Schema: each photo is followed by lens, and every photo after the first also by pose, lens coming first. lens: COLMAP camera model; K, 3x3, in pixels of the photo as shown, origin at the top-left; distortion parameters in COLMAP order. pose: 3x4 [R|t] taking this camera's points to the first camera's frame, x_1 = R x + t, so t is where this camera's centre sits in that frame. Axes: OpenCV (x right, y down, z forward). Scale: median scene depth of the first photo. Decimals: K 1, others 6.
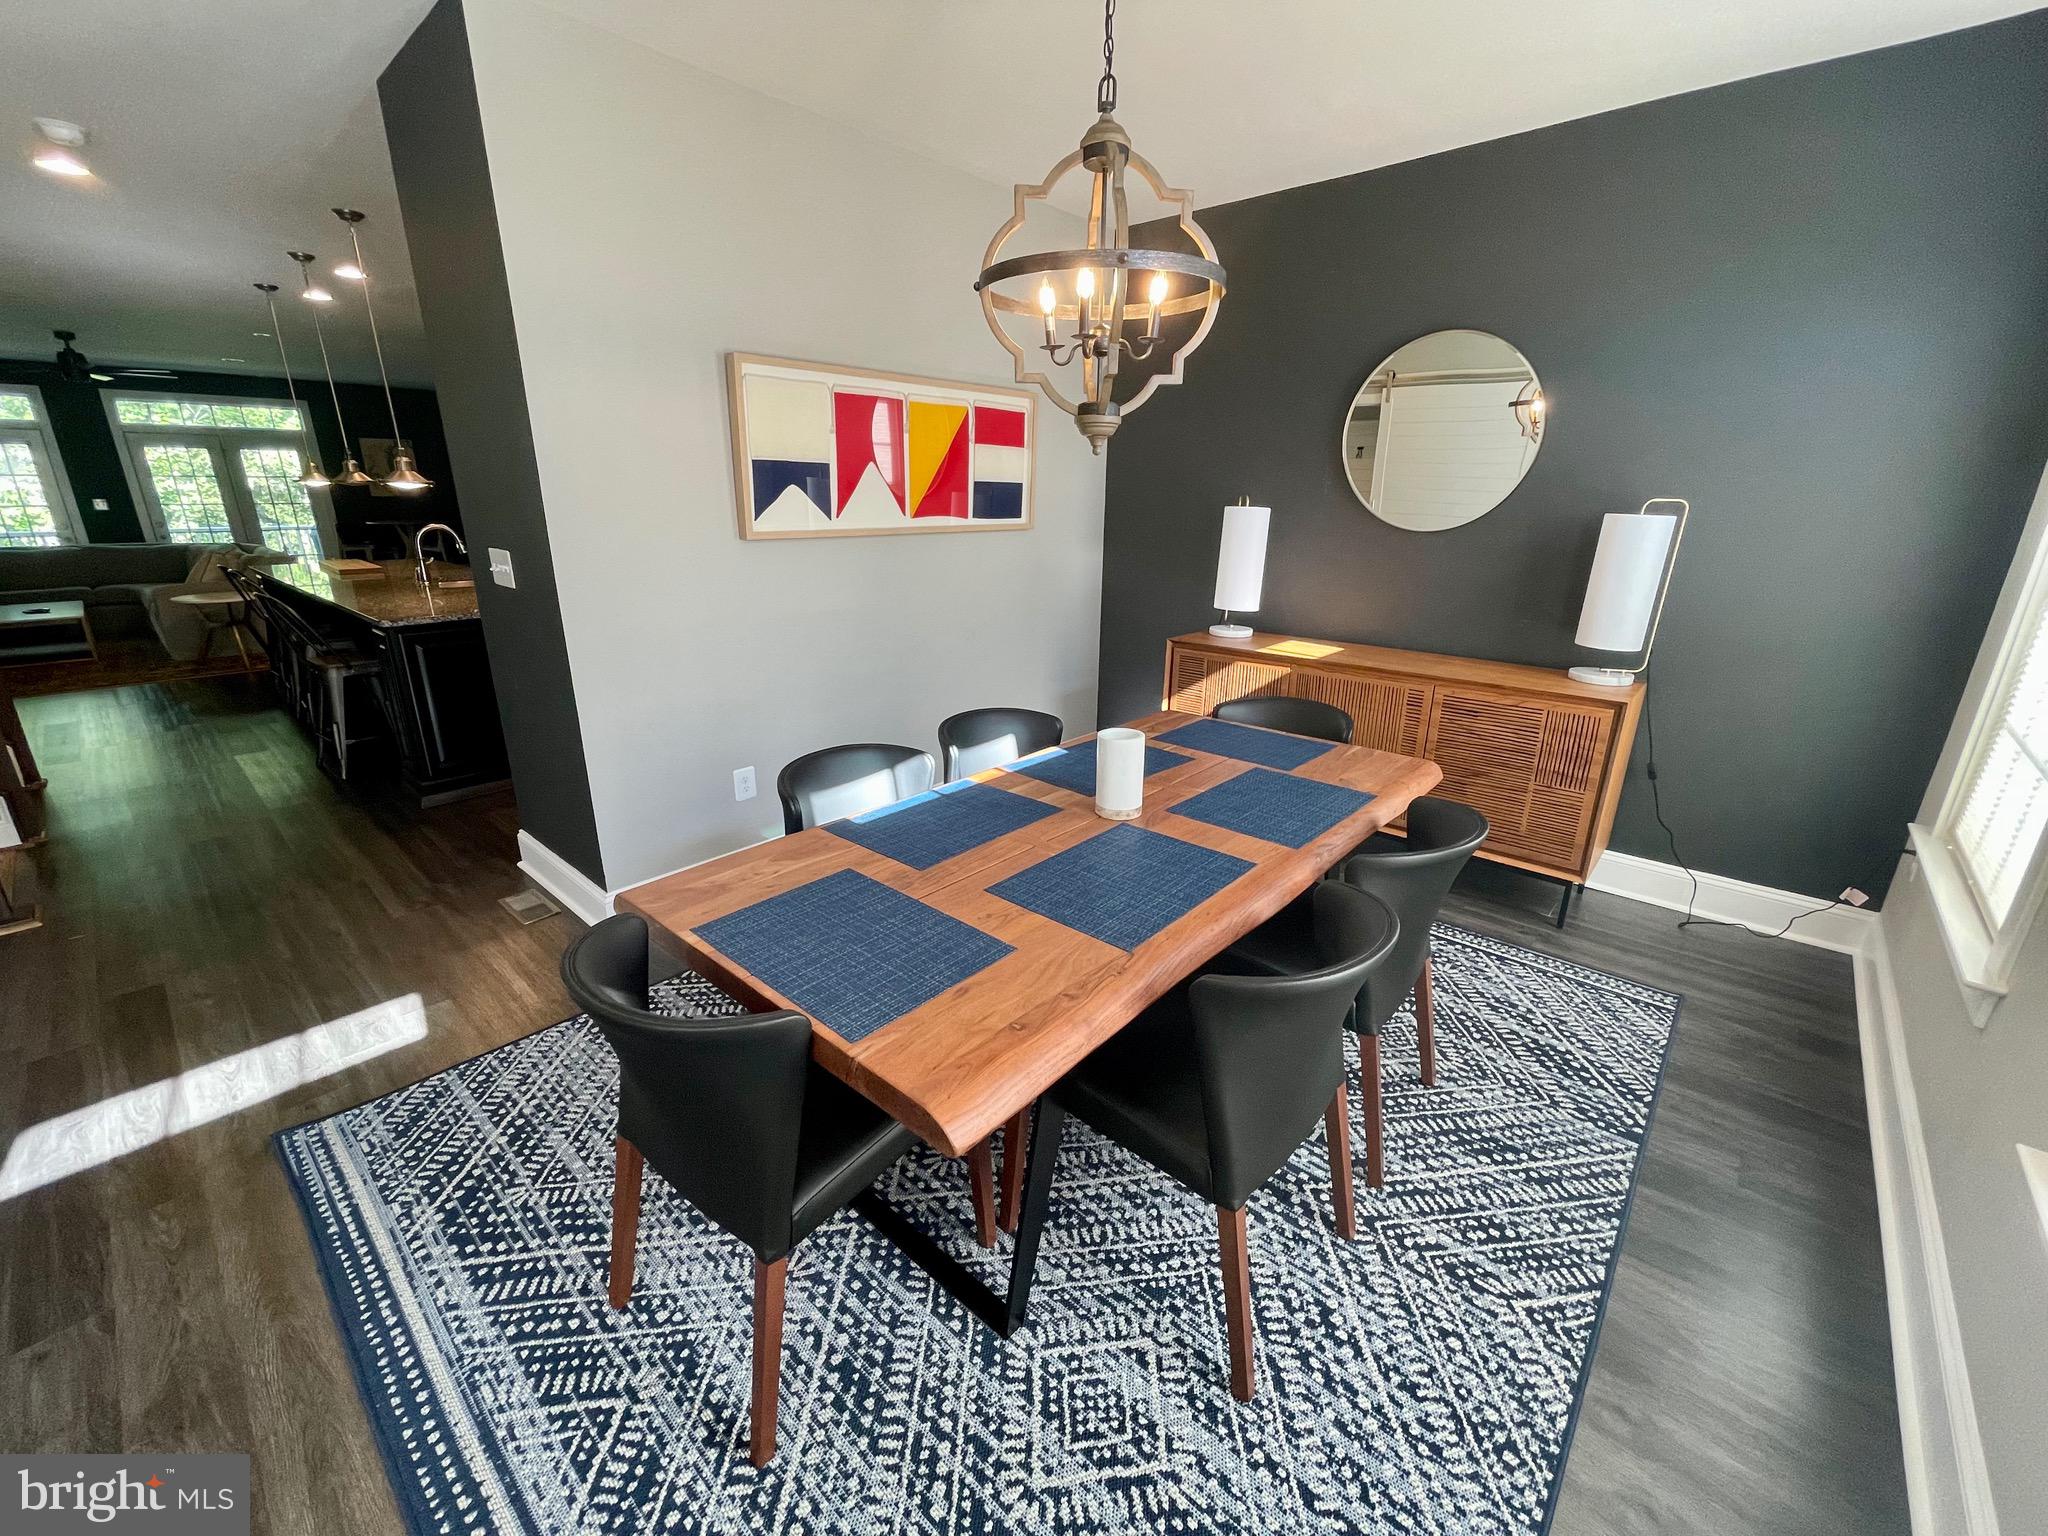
lens RADIAL K [[833.7, 0, 1020.3], [0, 833.7, 762.6], [0, 0, 1]] dist [-0.006499, 0.001671]
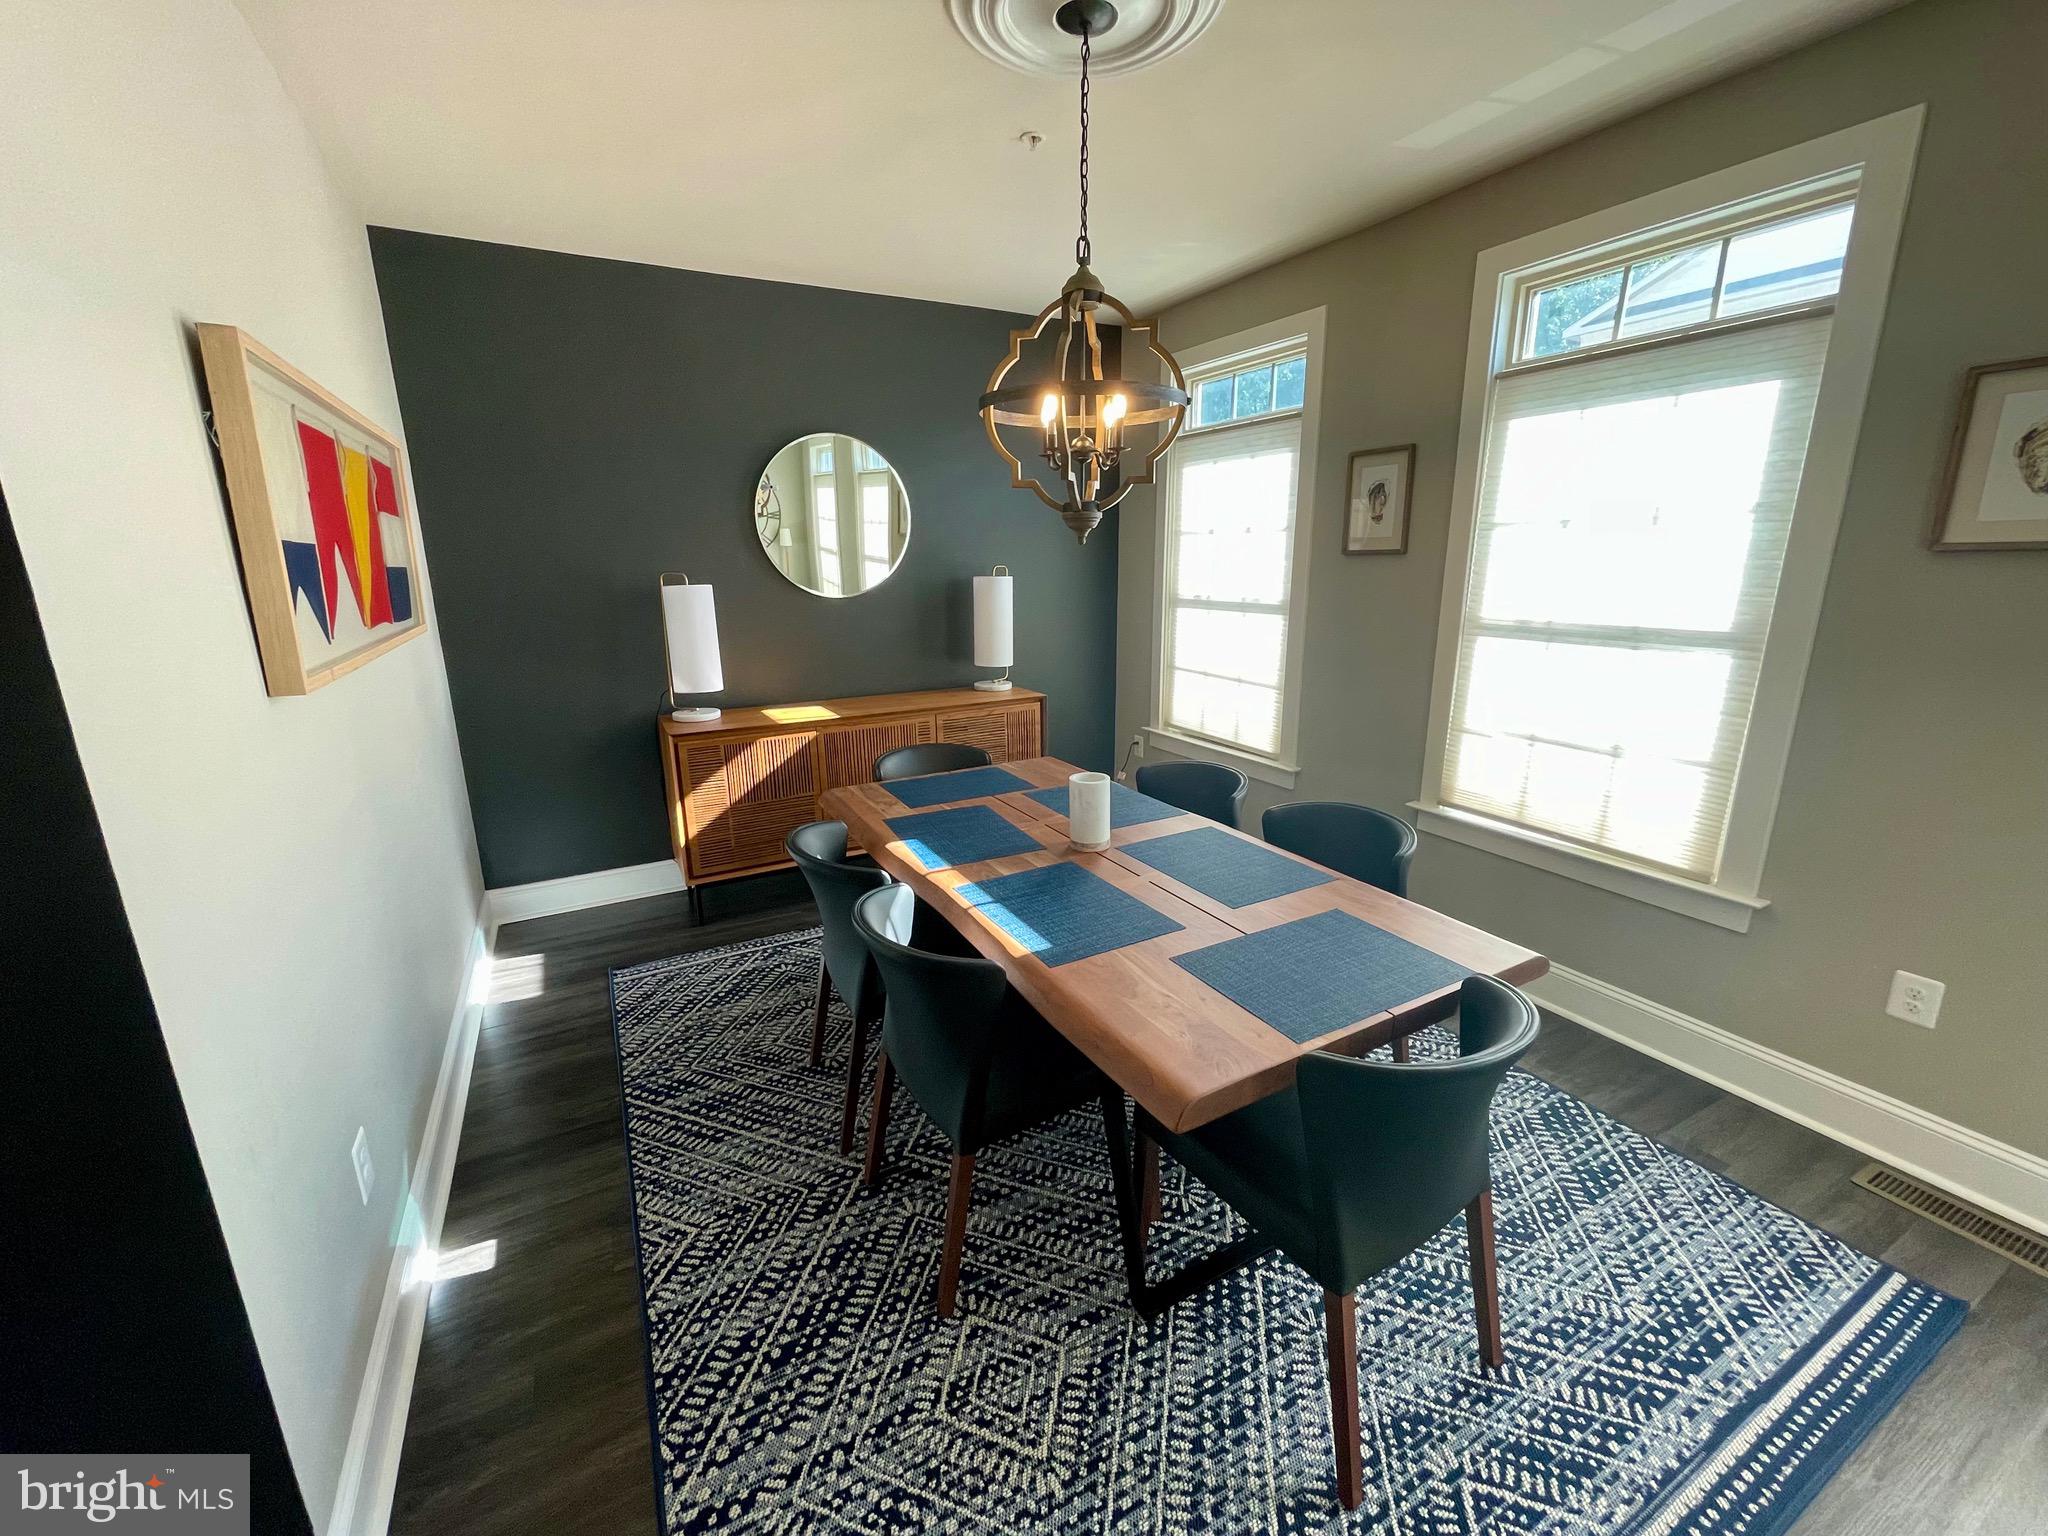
lens RADIAL K [[833.7, 0, 1029.5], [0, 833.7, 762.0], [0, 0, 1]] dist [-0.006499, 0.001671]
pose [[0.324772, -0.240627, 0.914670, -1.302048], [0.305372, 0.941977, 0.139382, -0.328115], [-0.895138, 0.234047, 0.379408, 0.857263]]
